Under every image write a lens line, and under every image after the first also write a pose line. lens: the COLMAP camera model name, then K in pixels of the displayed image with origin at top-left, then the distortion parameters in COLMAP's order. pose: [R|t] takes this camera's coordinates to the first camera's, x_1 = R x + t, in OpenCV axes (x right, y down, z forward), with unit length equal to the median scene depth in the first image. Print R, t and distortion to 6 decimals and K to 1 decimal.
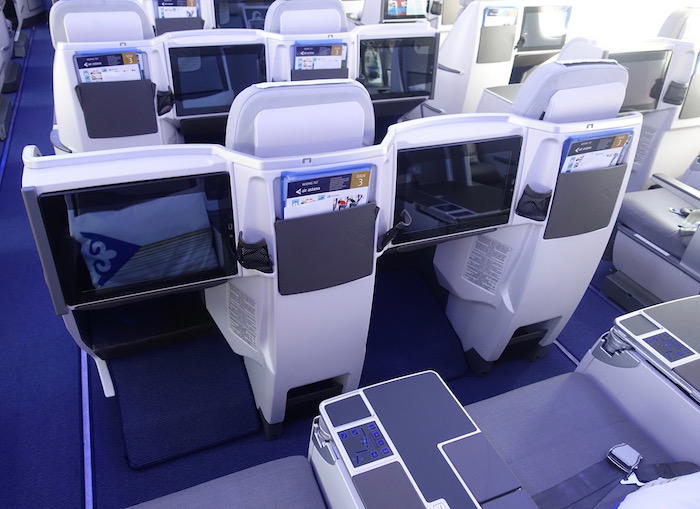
lens RADIAL K [[519.9, 0, 320.1], [0, 519.9, 252.4], [0, 0, 1]] dist [-0.006279, -0.003047]
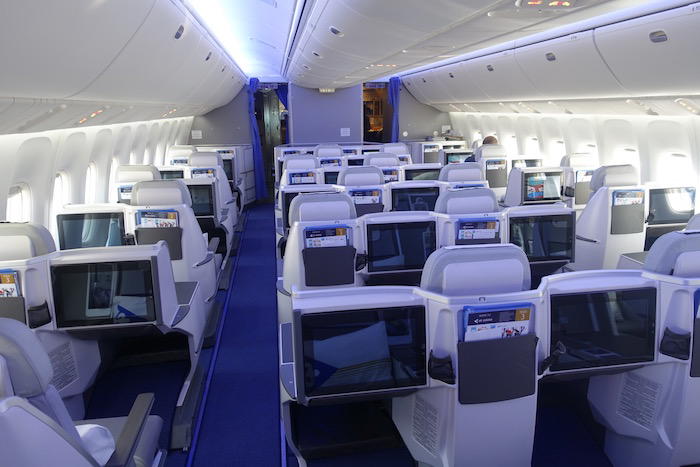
lens RADIAL K [[472.2, 0, 350.0], [0, 472.2, 233.5], [0, 0, 1]] dist [0.001459, -0.002818]
pose [[0.973205, -0.004545, -0.229895, -0.052393], [-0.075719, 0.937706, -0.339078, 0.076800], [0.217115, 0.347400, 0.912236, -0.194887]]
